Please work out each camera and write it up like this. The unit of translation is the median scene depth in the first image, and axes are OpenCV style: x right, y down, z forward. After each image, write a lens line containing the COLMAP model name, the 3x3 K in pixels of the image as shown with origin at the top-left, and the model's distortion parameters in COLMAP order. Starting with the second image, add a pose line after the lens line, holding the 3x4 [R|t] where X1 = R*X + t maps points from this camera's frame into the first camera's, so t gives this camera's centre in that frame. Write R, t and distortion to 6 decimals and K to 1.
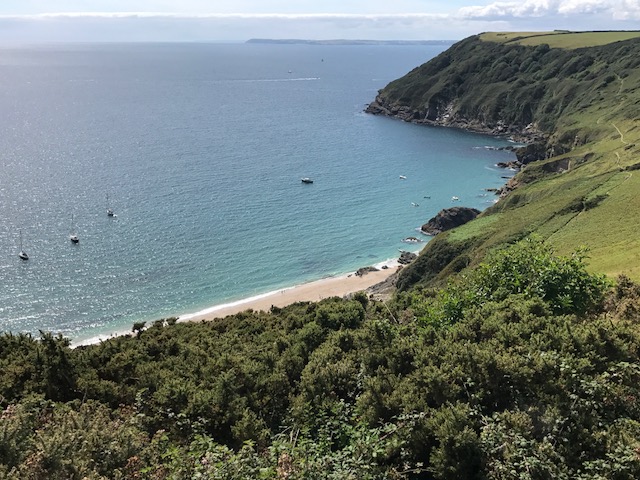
lens RADIAL K [[679.2, 0, 320.0], [0, 679.2, 240.0], [0, 0, 1]] dist [-0.006333, -0.026815]
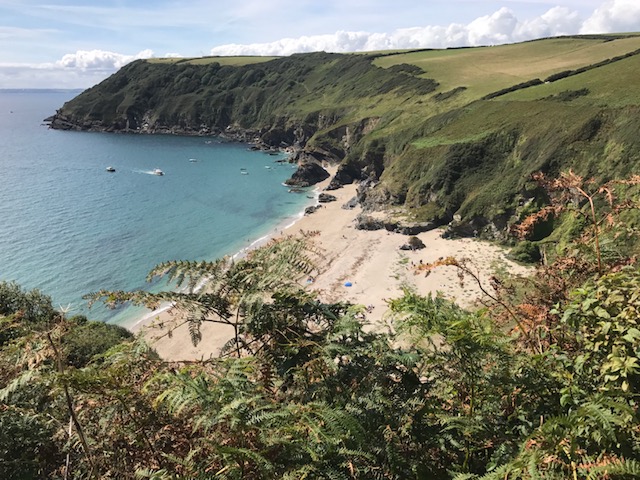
lens RADIAL K [[561.7, 0, 320.0], [0, 561.7, 240.0], [0, 0, 1]] dist [-0.003800, -0.004931]
pose [[0.783202, -0.161210, 0.600505, -0.188689], [0.179728, 0.983272, 0.029559, 0.028477], [-0.595225, 0.084777, 0.799074, 0.122136]]
